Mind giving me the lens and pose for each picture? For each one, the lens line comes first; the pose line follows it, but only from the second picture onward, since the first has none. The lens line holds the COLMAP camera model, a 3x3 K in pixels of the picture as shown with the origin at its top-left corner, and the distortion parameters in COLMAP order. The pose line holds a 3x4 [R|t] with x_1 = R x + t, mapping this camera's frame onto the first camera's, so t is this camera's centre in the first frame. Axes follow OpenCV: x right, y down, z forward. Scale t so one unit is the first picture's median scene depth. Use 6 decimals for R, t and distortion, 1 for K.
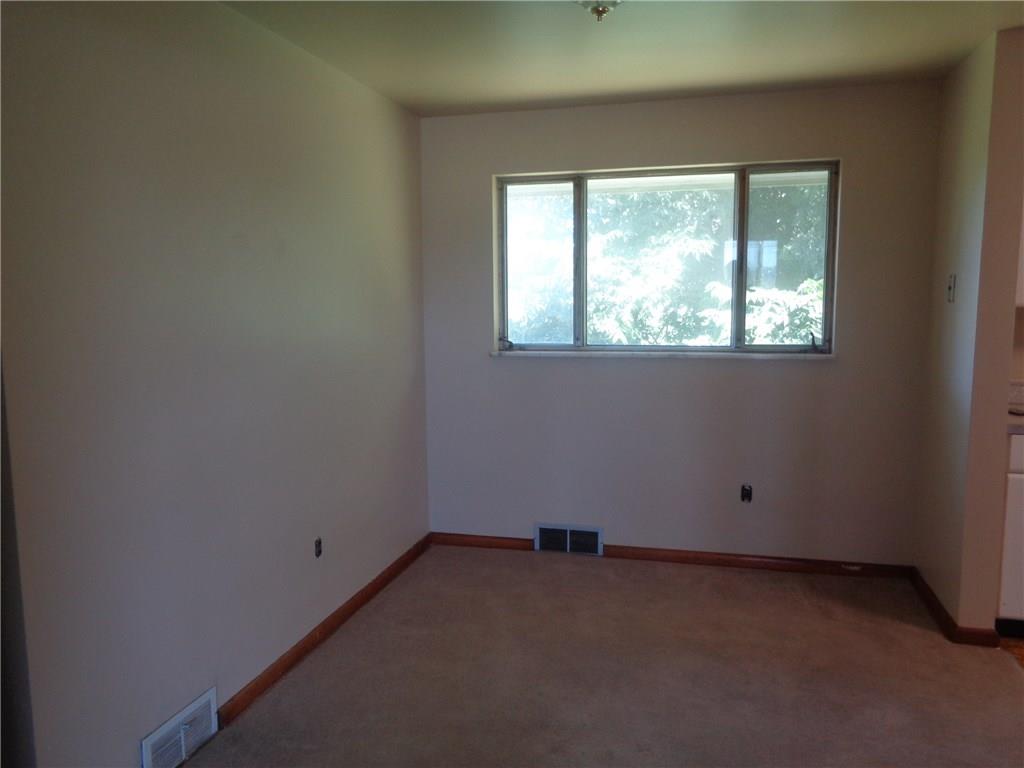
lens RADIAL K [[766.2, 0, 512.0], [0, 766.2, 384.0], [0, 0, 1]] dist [-0.008006, 0.003264]
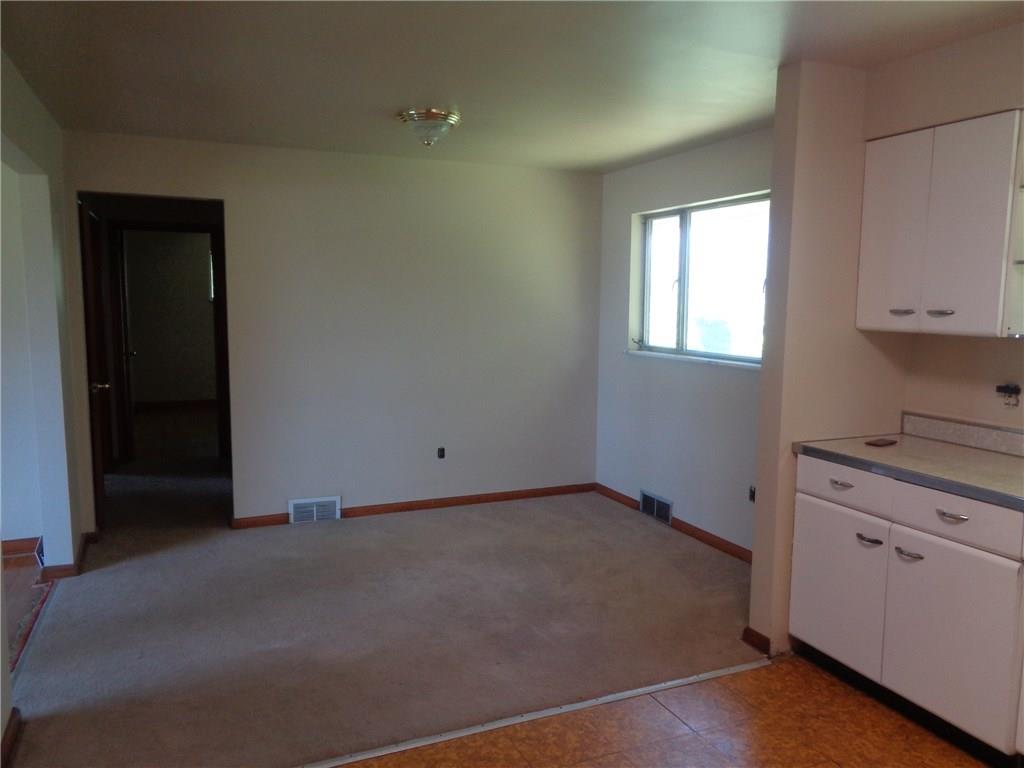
lens RADIAL K [[778.7, 0, 512.0], [0, 778.7, 384.0], [0, 0, 1]] dist [0.097435, -0.110987]
pose [[0.609429, 0.098960, -0.786640, 0.918869], [-0.103478, 0.993621, 0.044831, -0.025416], [0.786059, 0.054078, 0.615782, 0.035993]]
